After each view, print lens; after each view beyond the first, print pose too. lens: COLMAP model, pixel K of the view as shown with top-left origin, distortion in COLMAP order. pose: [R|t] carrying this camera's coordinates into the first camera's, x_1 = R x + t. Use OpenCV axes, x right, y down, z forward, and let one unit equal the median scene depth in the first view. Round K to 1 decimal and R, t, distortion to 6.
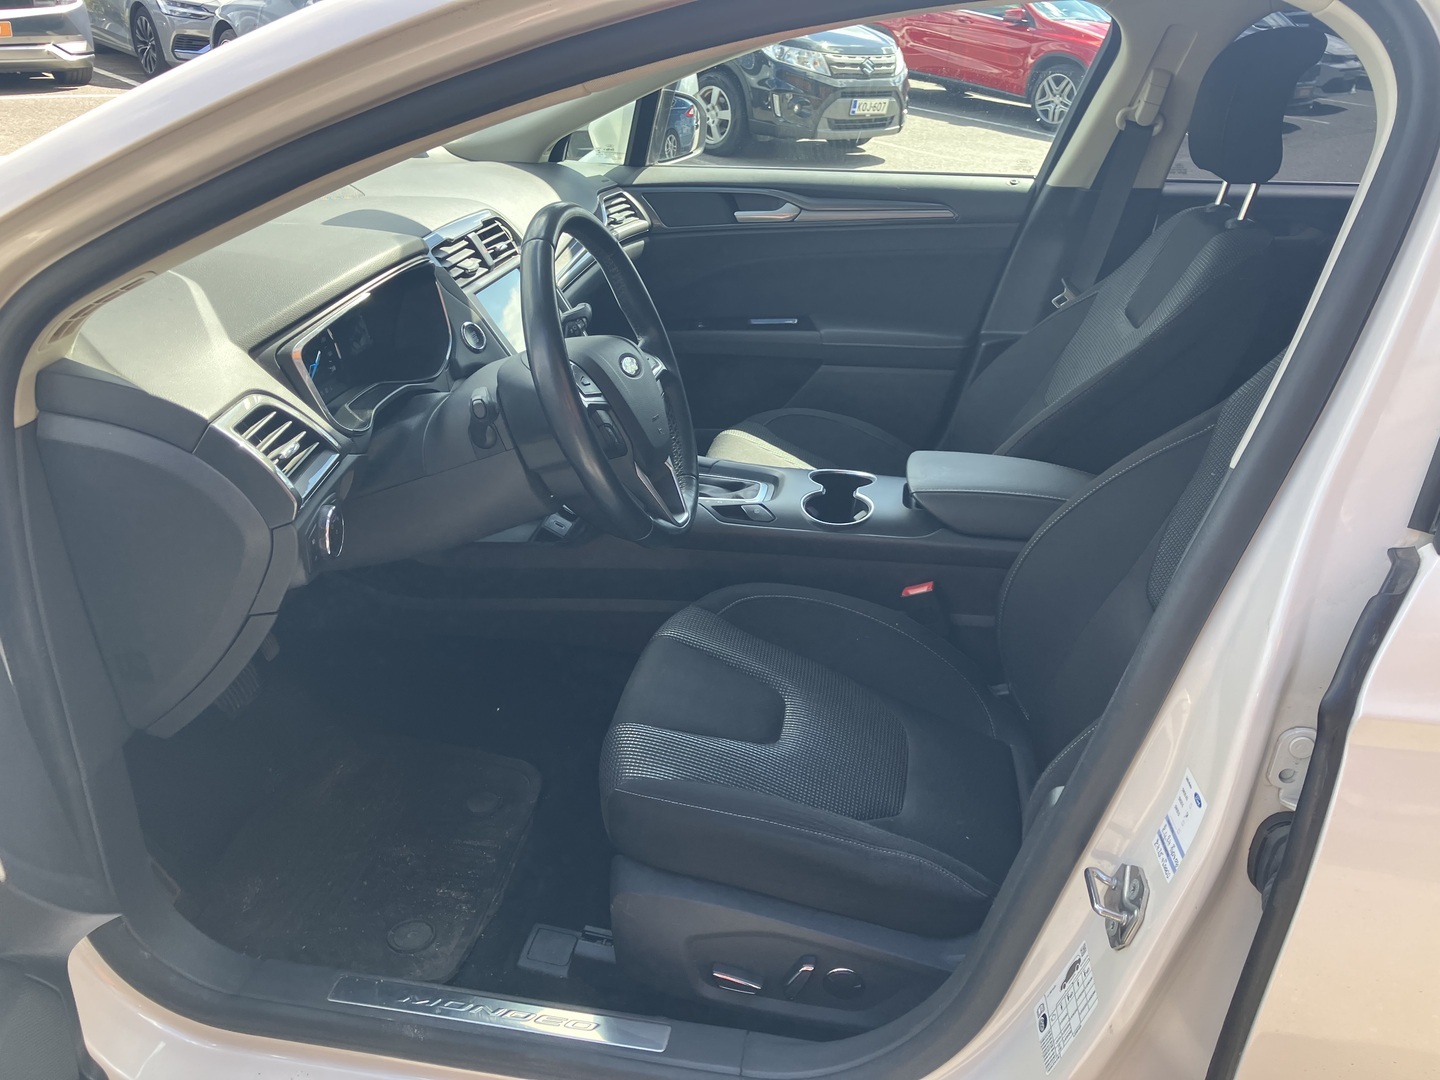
lens RADIAL K [[1151.5, 0, 724.1], [0, 1151.5, 534.2], [0, 0, 1]] dist [0.051647, 0.009821]
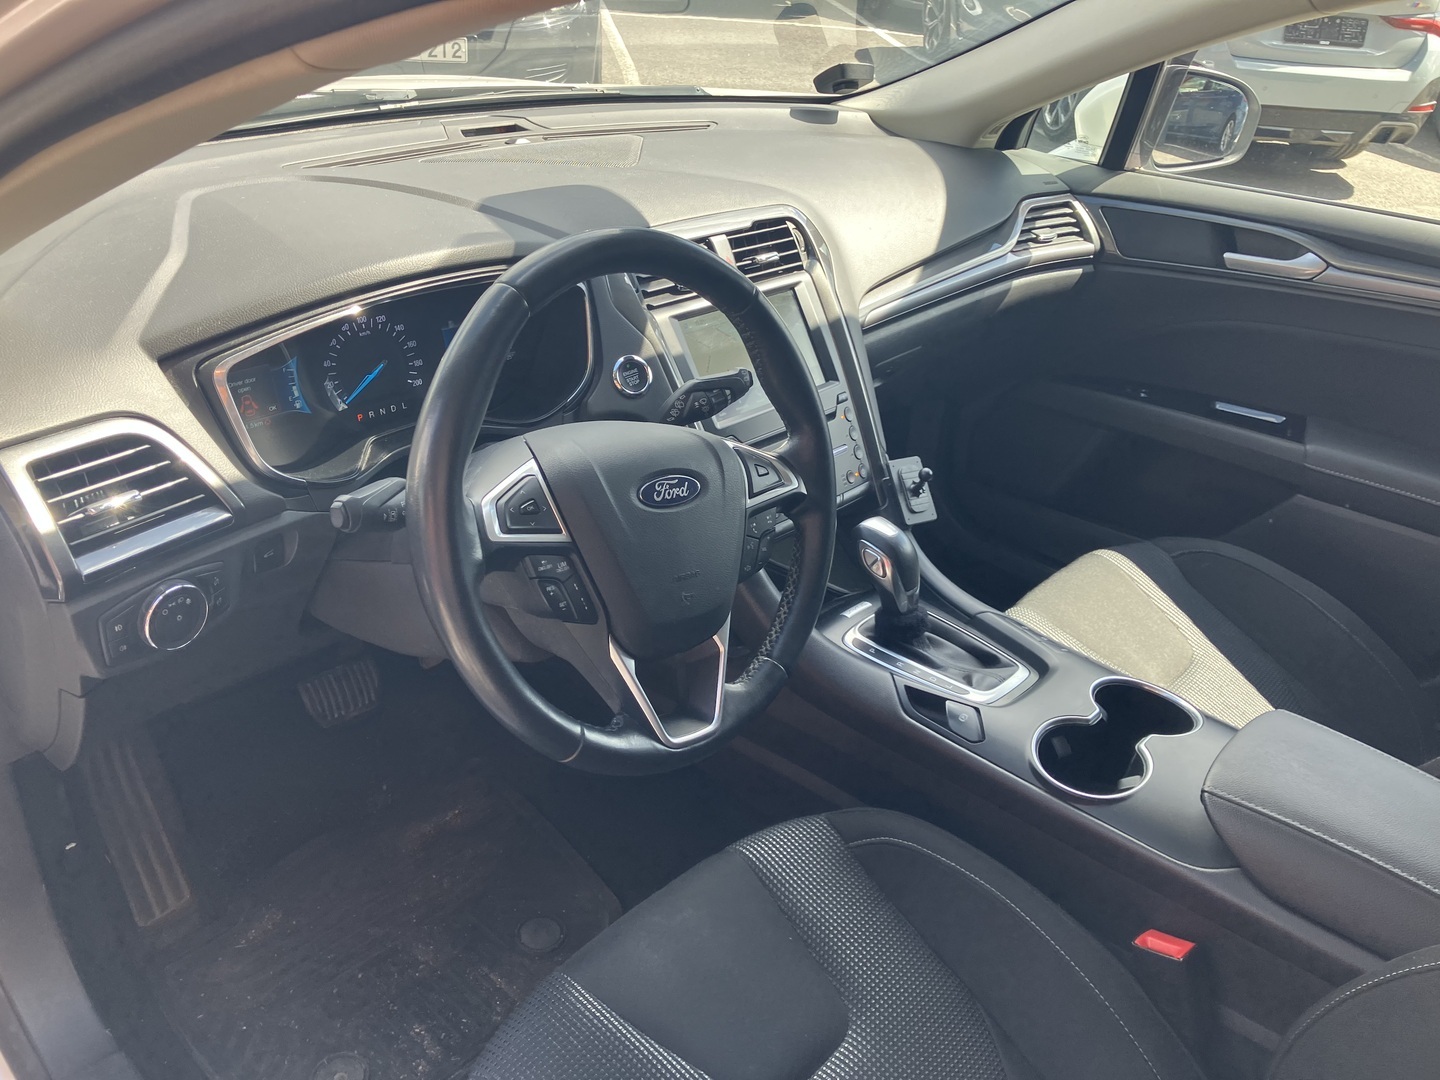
lens RADIAL K [[1151.5, 0, 714.3], [0, 1151.5, 540.9], [0, 0, 1]] dist [0.051647, 0.009821]
pose [[0.832656, 0.294558, -0.468956, 0.136296], [-0.273657, 0.955049, 0.113988, -0.109185], [0.481452, 0.033420, 0.875835, 0.242279]]
